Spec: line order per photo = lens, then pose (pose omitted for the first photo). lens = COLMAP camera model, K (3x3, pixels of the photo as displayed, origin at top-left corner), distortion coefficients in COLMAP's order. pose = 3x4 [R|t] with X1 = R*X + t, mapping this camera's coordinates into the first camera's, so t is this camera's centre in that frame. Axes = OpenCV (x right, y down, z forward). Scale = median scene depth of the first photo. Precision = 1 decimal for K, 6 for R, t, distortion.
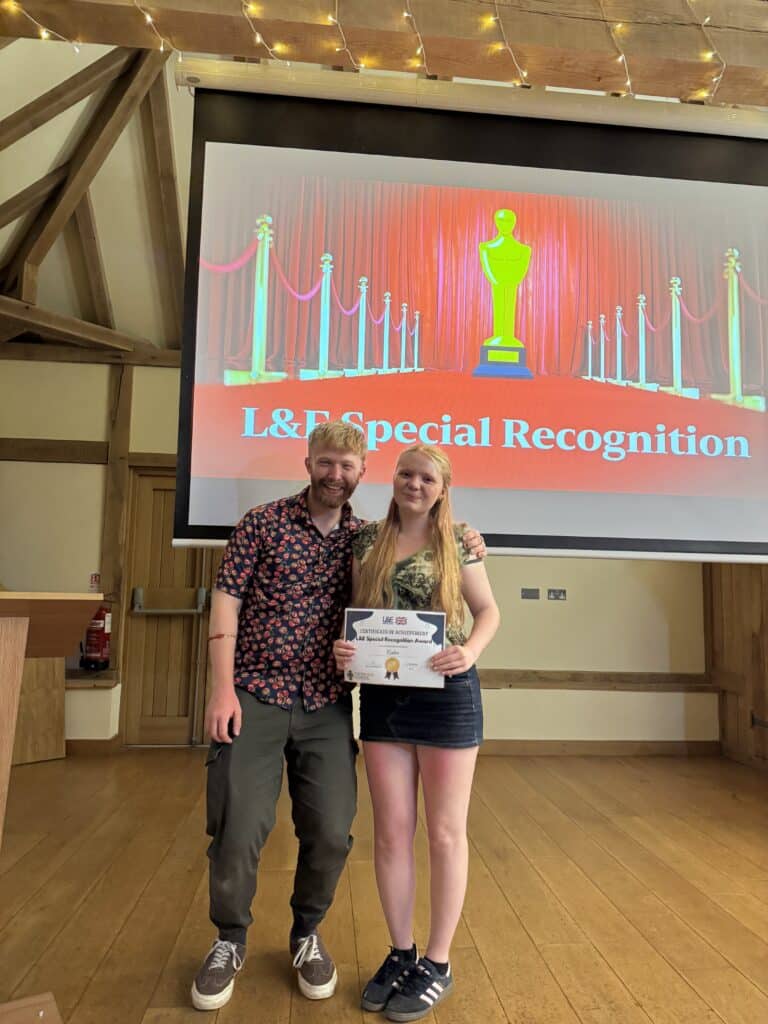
lens RADIAL K [[735.9, 0, 388.6], [0, 735.9, 517.1], [0, 0, 1]] dist [-0.014335, -0.006371]
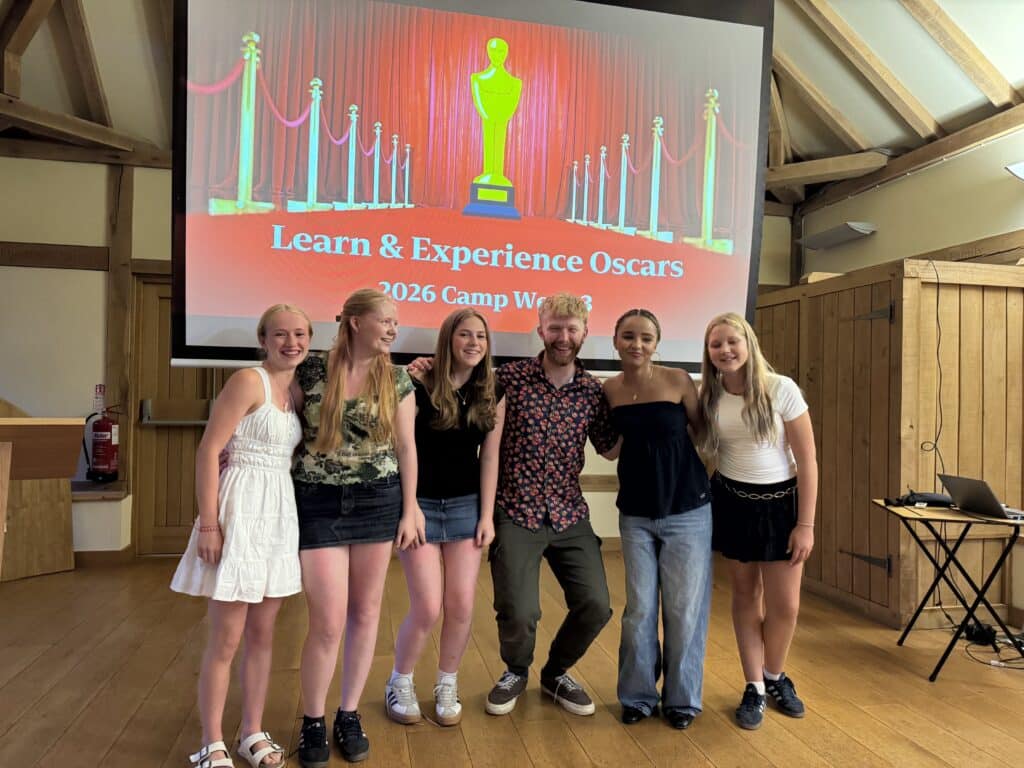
lens RADIAL K [[735.9, 0, 520.8], [0, 735.9, 386.3], [0, 0, 1]] dist [-0.014335, -0.006371]
pose [[0.992152, -0.000381, 0.125035, 0.036417], [-0.012024, 0.995070, 0.098447, -0.024691], [-0.124456, -0.099178, 0.987256, -0.032435]]
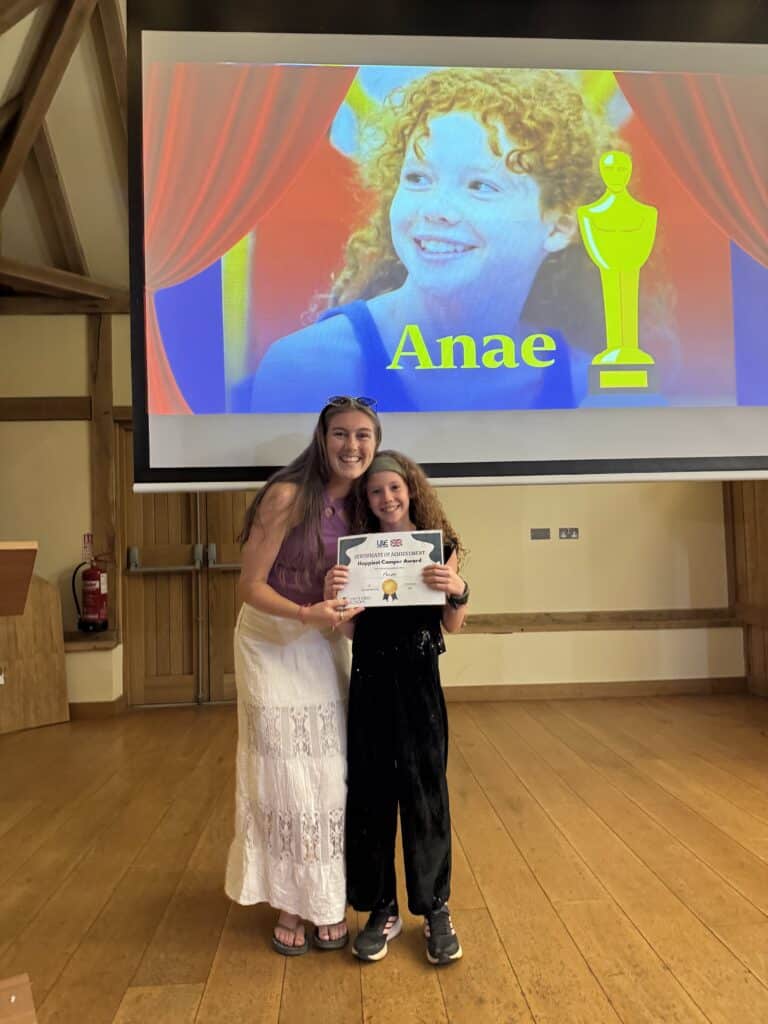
lens RADIAL K [[735.9, 0, 374.8], [0, 735.9, 524.3], [0, 0, 1]] dist [-0.014335, -0.006371]
pose [[0.998067, -0.048831, -0.038437, 0.017963], [0.051527, 0.996030, 0.072592, 0.015035], [0.034740, -0.074433, 0.996621, 0.052459]]
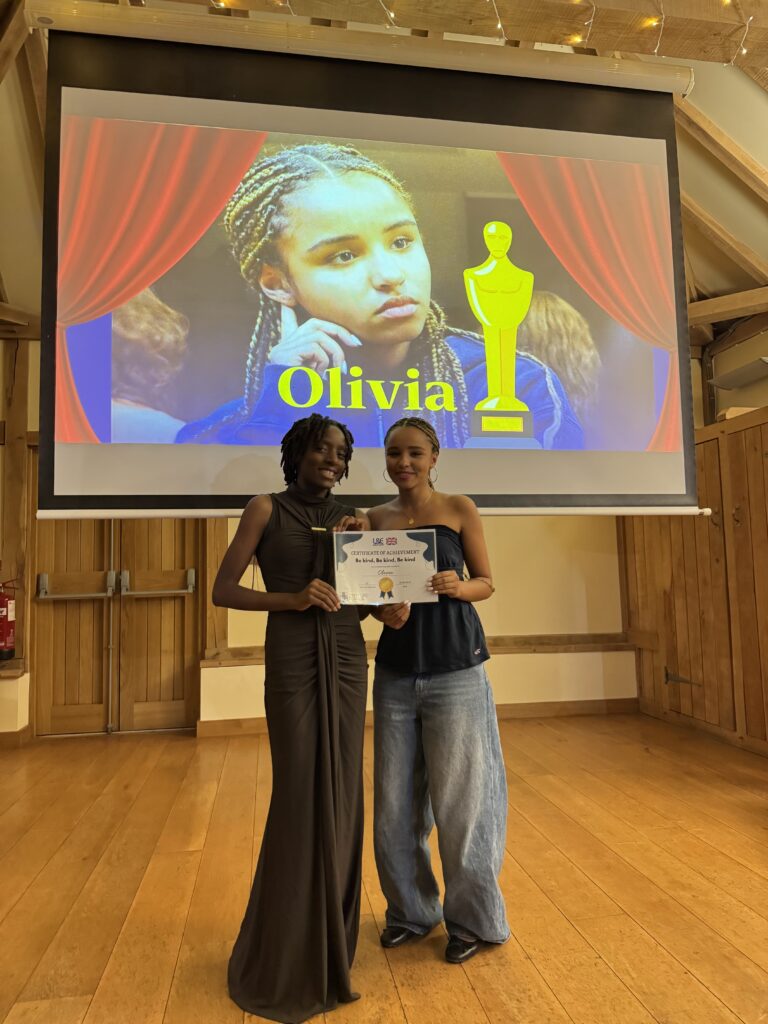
lens RADIAL K [[735.9, 0, 390.8], [0, 735.9, 514.0], [0, 0, 1]] dist [-0.014335, -0.006371]
pose [[0.996199, -0.036806, 0.078953, 0.041560], [0.034975, 0.999089, 0.024443, 0.013368], [-0.079780, -0.021589, 0.996579, 0.013373]]
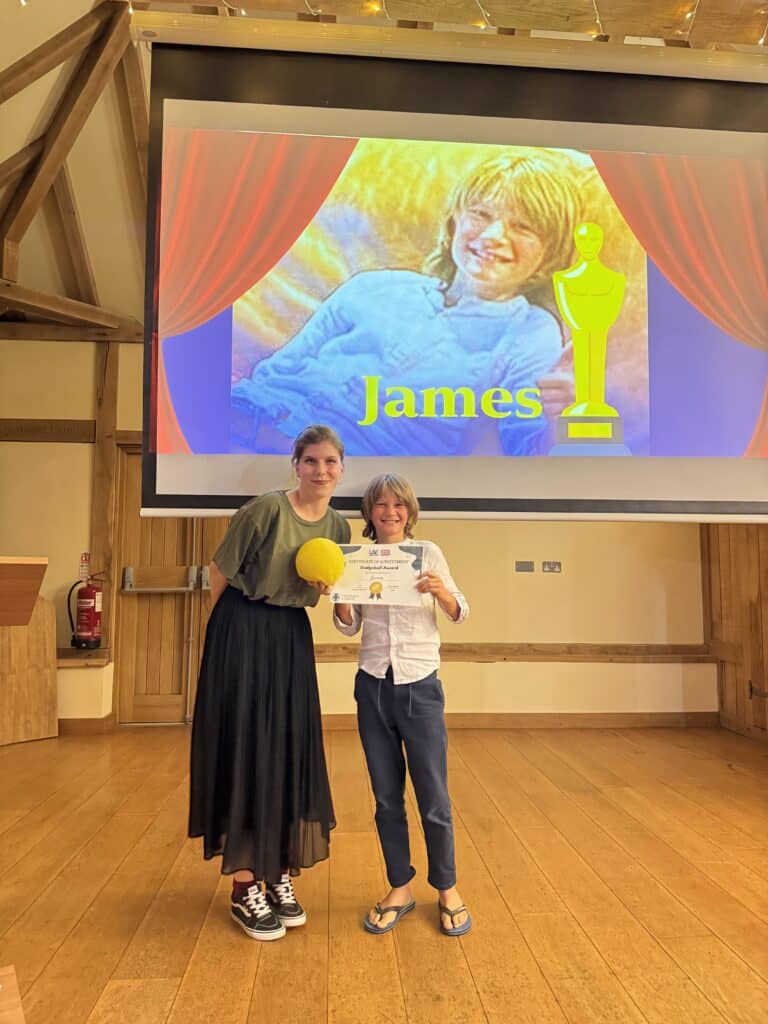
lens RADIAL K [[735.9, 0, 385.9], [0, 735.9, 515.1], [0, 0, 1]] dist [-0.014335, -0.006371]
pose [[0.999707, -0.017378, -0.016854, 0.027902], [0.017736, 0.999616, 0.021287, 0.012885], [0.016477, -0.021579, 0.999631, 0.013922]]
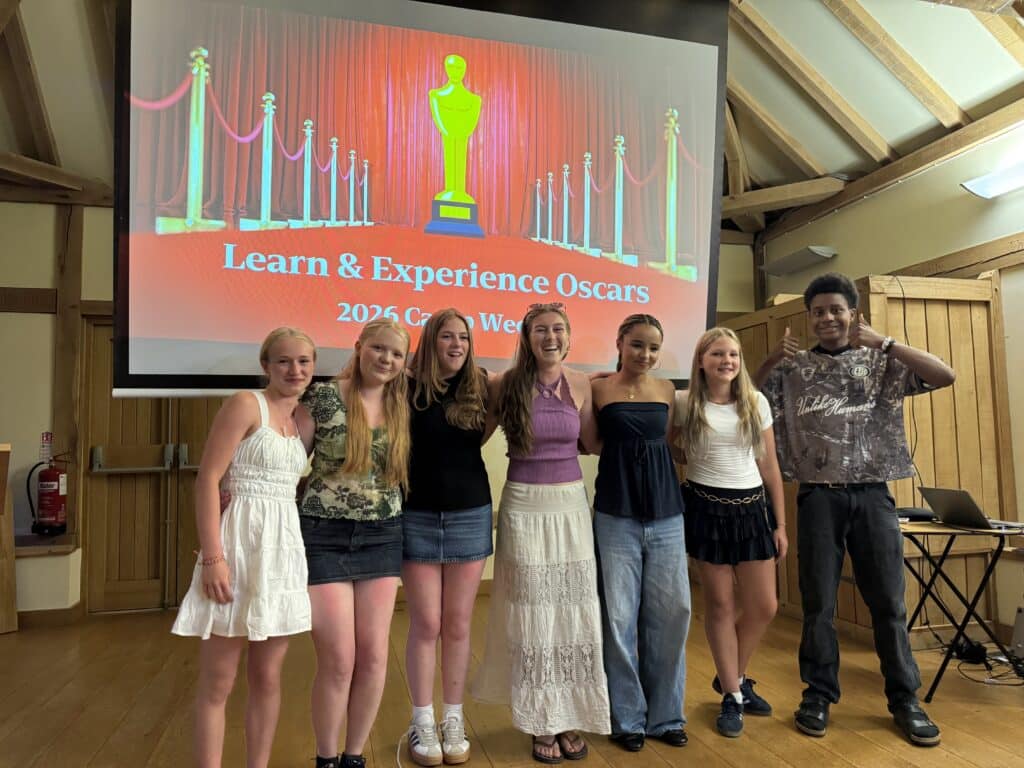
lens RADIAL K [[735.9, 0, 522.9], [0, 735.9, 387.5], [0, 0, 1]] dist [-0.014335, -0.006371]
pose [[0.984930, -0.024365, 0.171230, 0.038553], [0.018277, 0.999147, 0.037042, -0.002537], [-0.171987, -0.033355, 0.984534, -0.009251]]
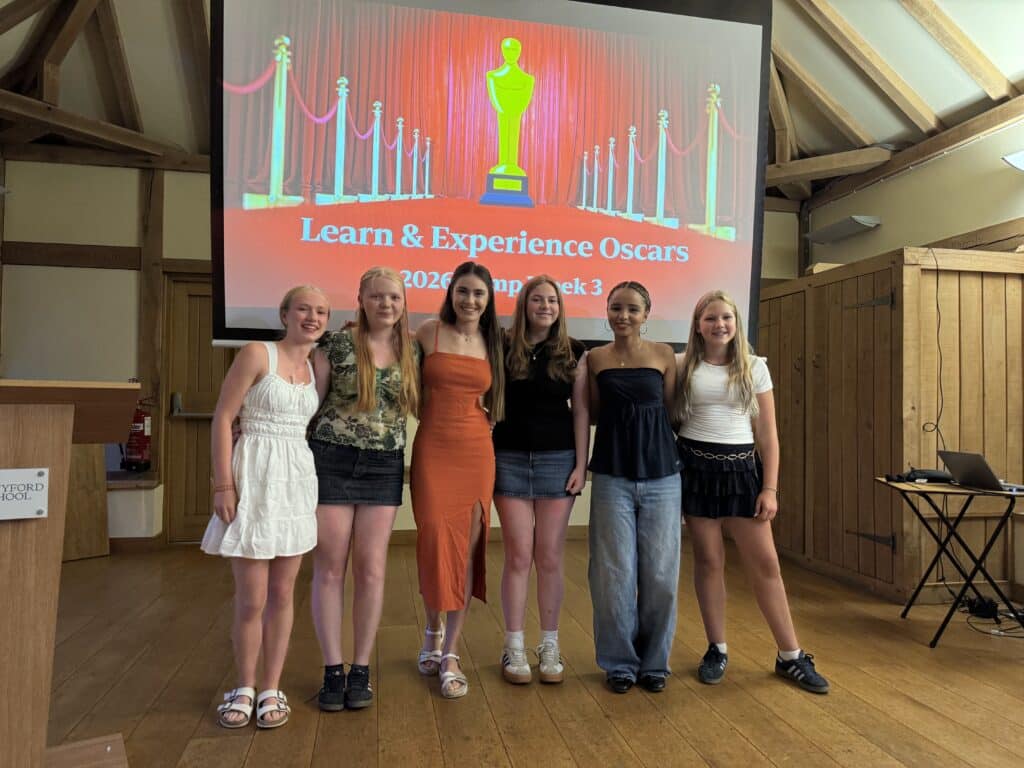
lens RADIAL K [[735.9, 0, 522.7], [0, 735.9, 387.0], [0, 0, 1]] dist [-0.014335, -0.006371]
pose [[0.994252, -0.006571, 0.106859, 0.032341], [-0.002943, 0.996060, 0.088632, -0.002698], [-0.107020, -0.088437, 0.990316, -0.071383]]
